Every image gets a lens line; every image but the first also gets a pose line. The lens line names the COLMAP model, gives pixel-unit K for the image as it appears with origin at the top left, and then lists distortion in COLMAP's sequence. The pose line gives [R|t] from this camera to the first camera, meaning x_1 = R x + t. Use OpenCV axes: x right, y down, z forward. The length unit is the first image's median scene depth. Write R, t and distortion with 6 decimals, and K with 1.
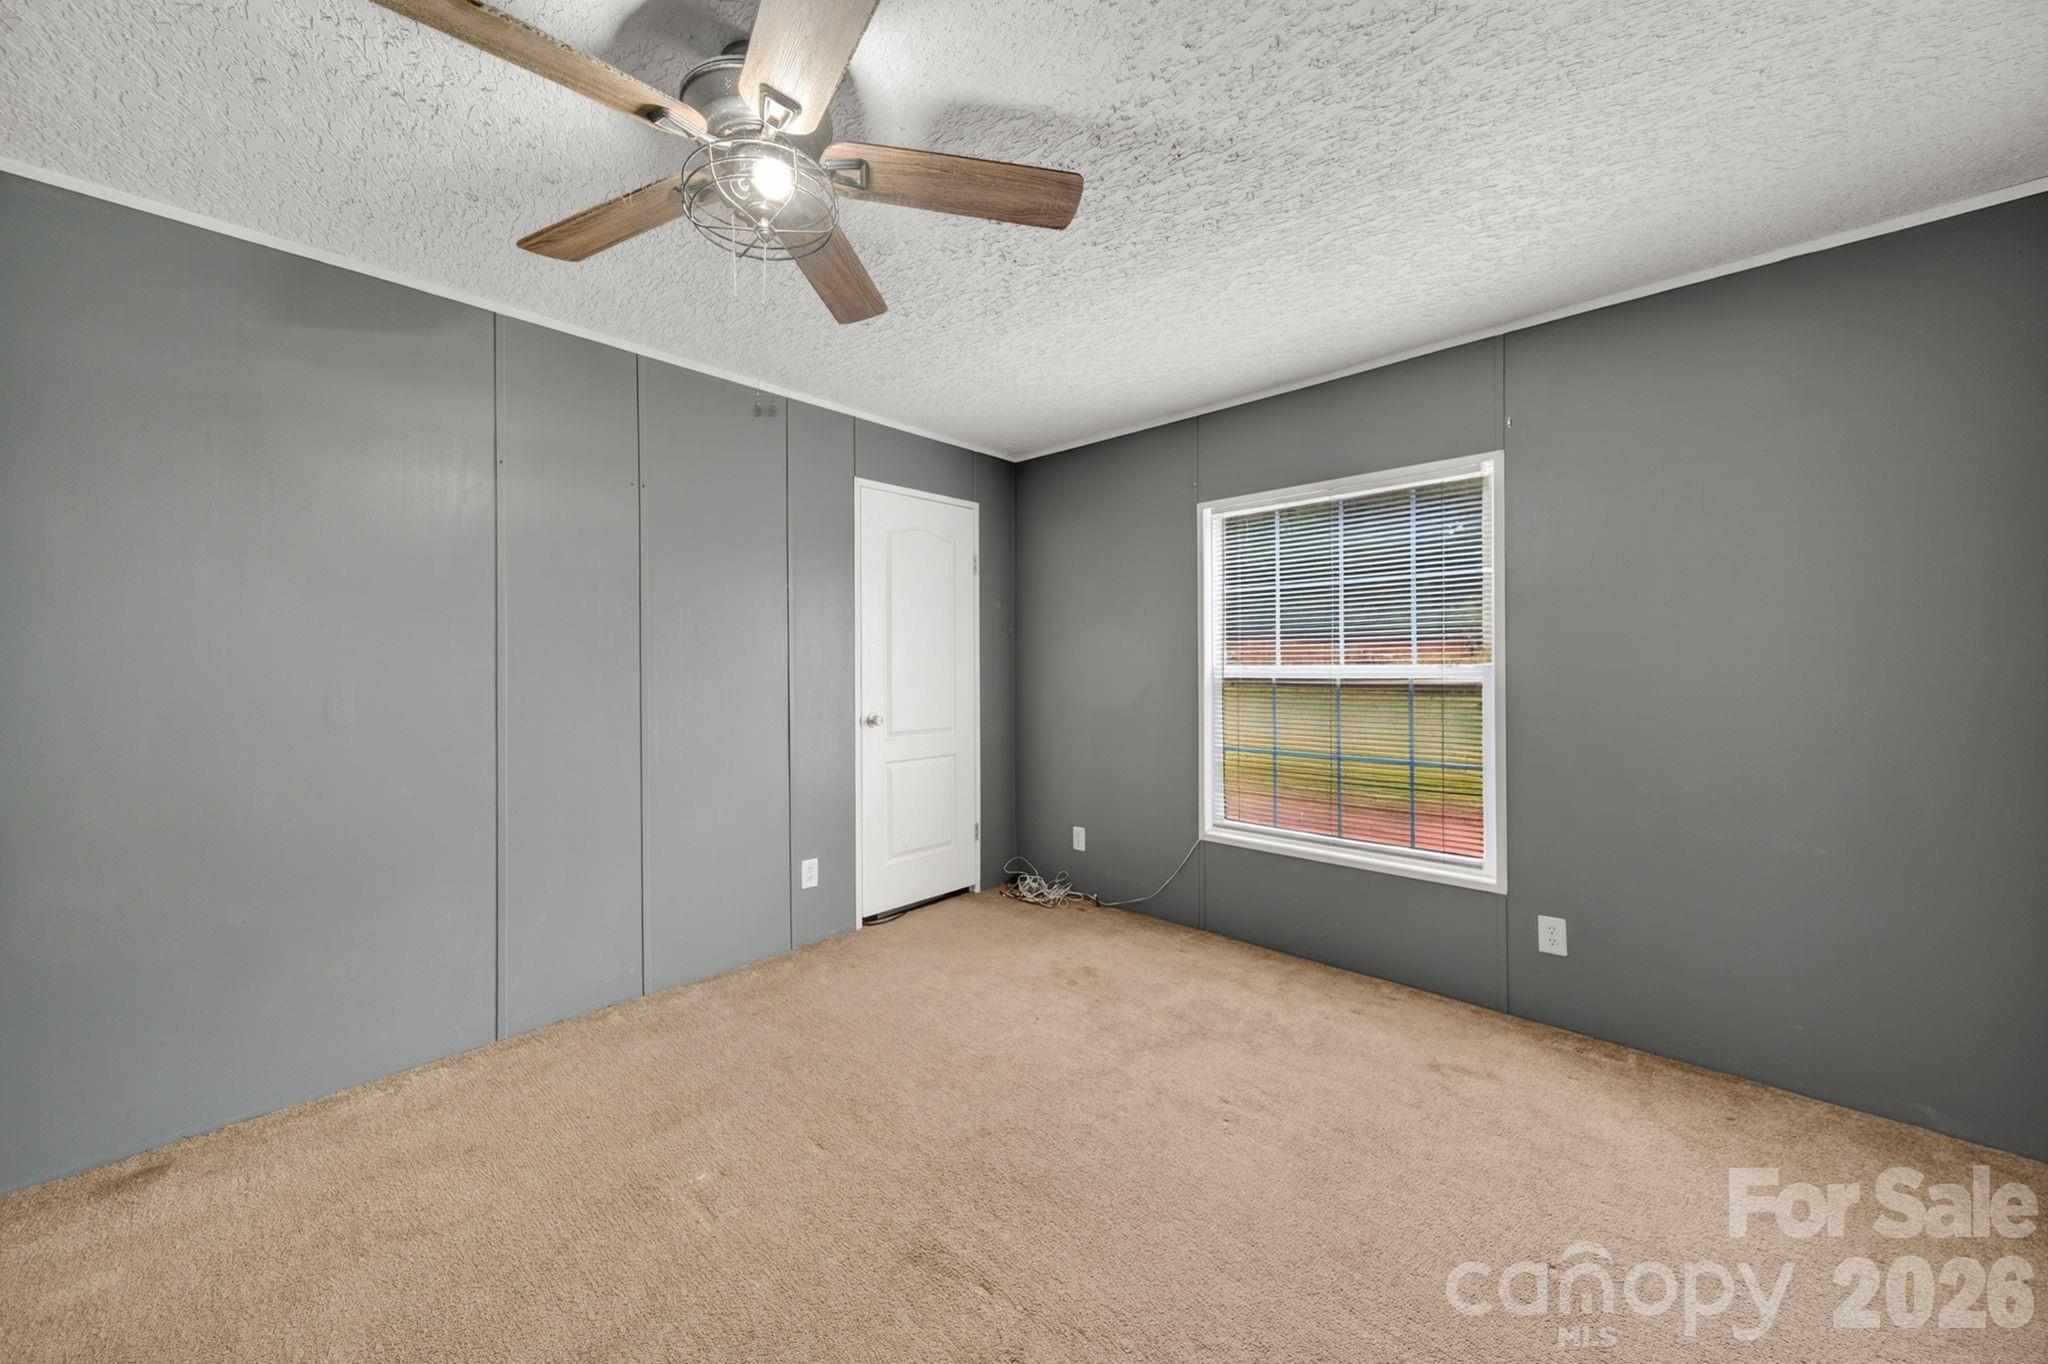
lens RADIAL K [[727.1, 0, 1026.6], [0, 727.1, 665.1], [0, 0, 1]] dist [-0.003129, -0.000582]
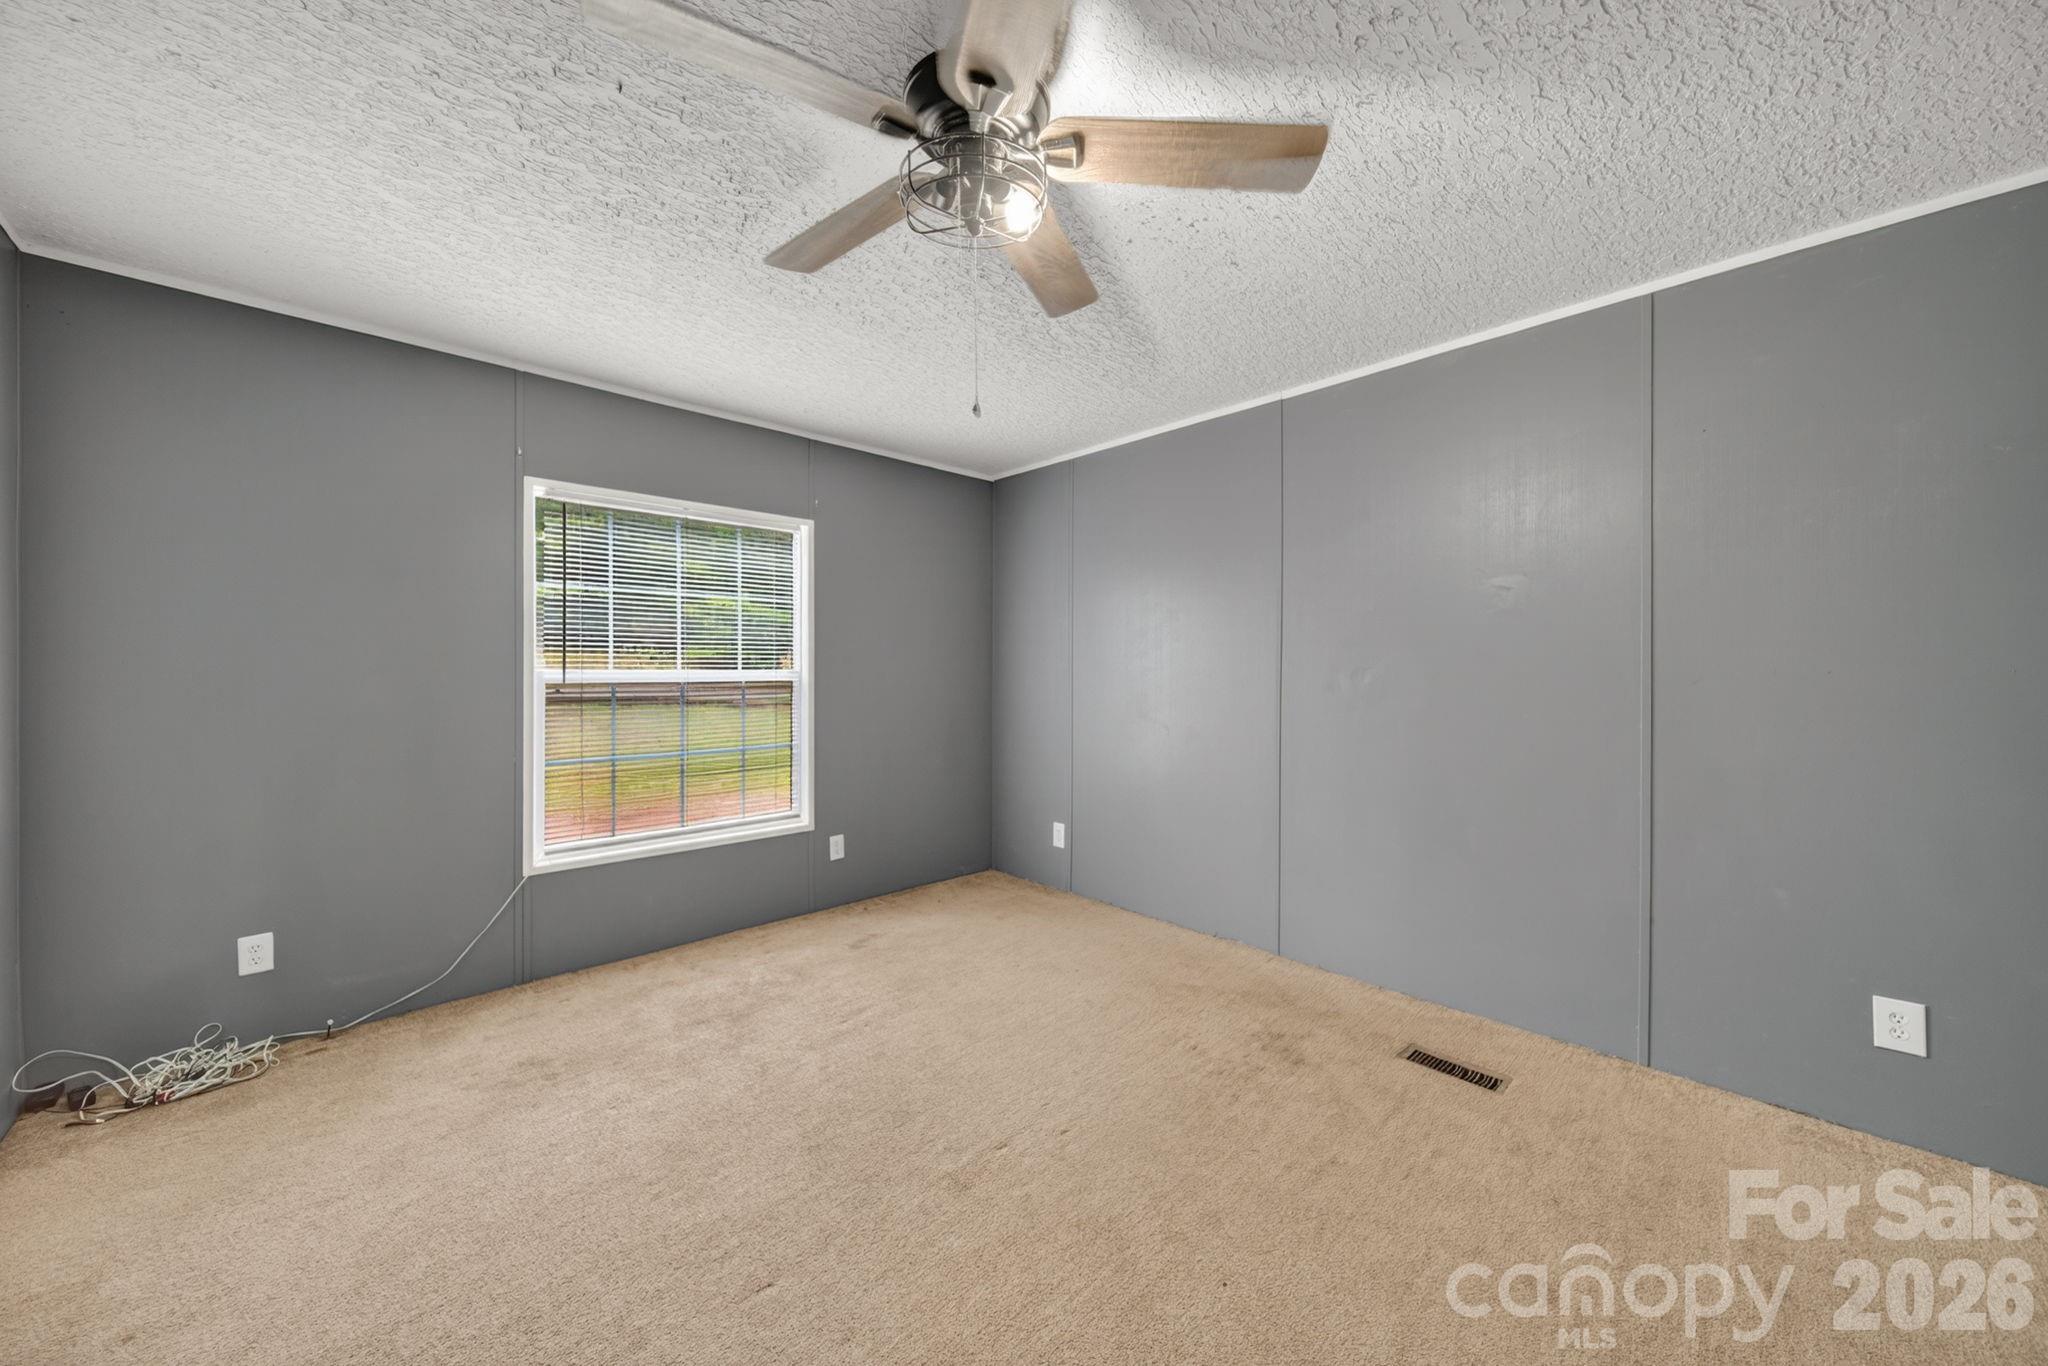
lens RADIAL K [[727.1, 0, 1026.4], [0, 727.1, 680.5], [0, 0, 1]] dist [-0.003129, -0.000582]
pose [[0.066028, -0.011781, 0.997748, -0.668486], [0.000135, 0.999930, 0.011798, 0.002814], [-0.997818, -0.000644, 0.066025, 0.434253]]
